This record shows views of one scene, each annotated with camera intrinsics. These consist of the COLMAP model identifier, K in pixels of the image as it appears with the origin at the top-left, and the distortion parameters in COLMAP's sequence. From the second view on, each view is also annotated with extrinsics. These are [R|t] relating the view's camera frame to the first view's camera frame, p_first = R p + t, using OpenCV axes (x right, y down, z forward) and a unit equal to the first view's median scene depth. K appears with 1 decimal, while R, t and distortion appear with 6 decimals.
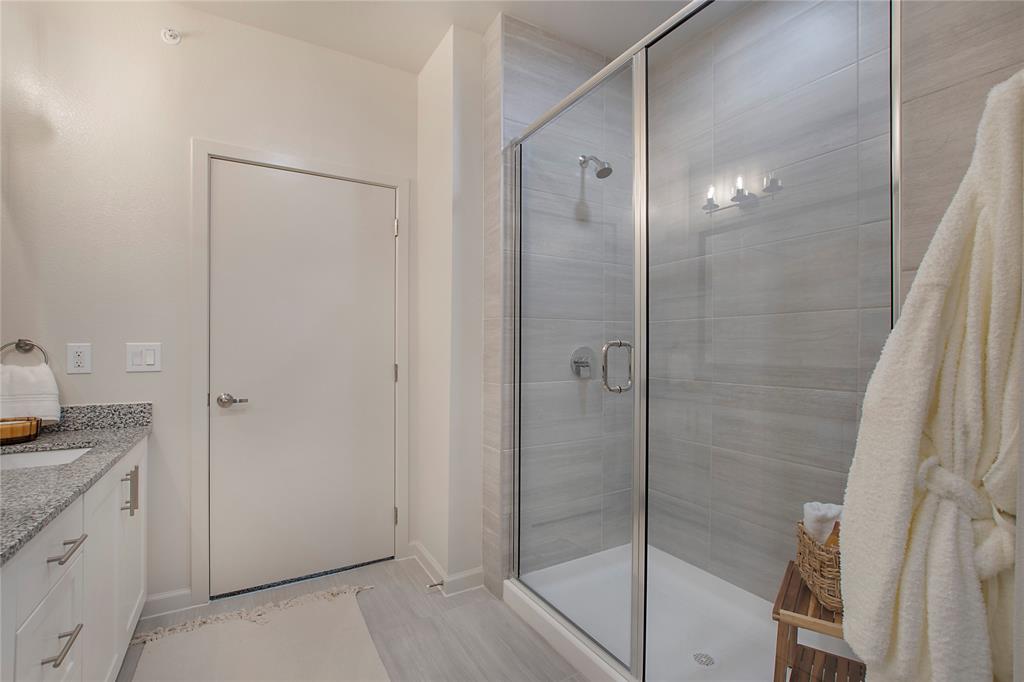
lens RADIAL K [[454.4, 0, 502.2], [0, 454.4, 343.7], [0, 0, 1]] dist [-0.038622, 0.006485]
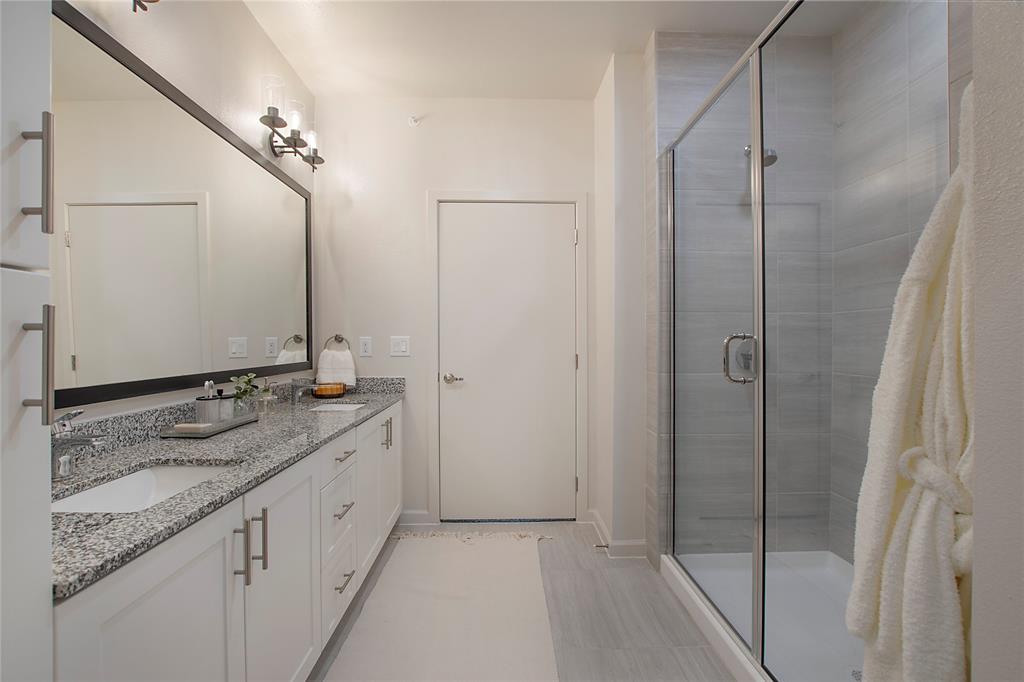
lens RADIAL K [[454.4, 0, 514.3], [0, 454.4, 343.4], [0, 0, 1]] dist [-0.038622, 0.006485]
pose [[0.877185, 0.005084, -0.480126, 0.227628], [0.002540, 0.999881, 0.015227, -0.001130], [0.480146, -0.014577, 0.877067, -0.124014]]
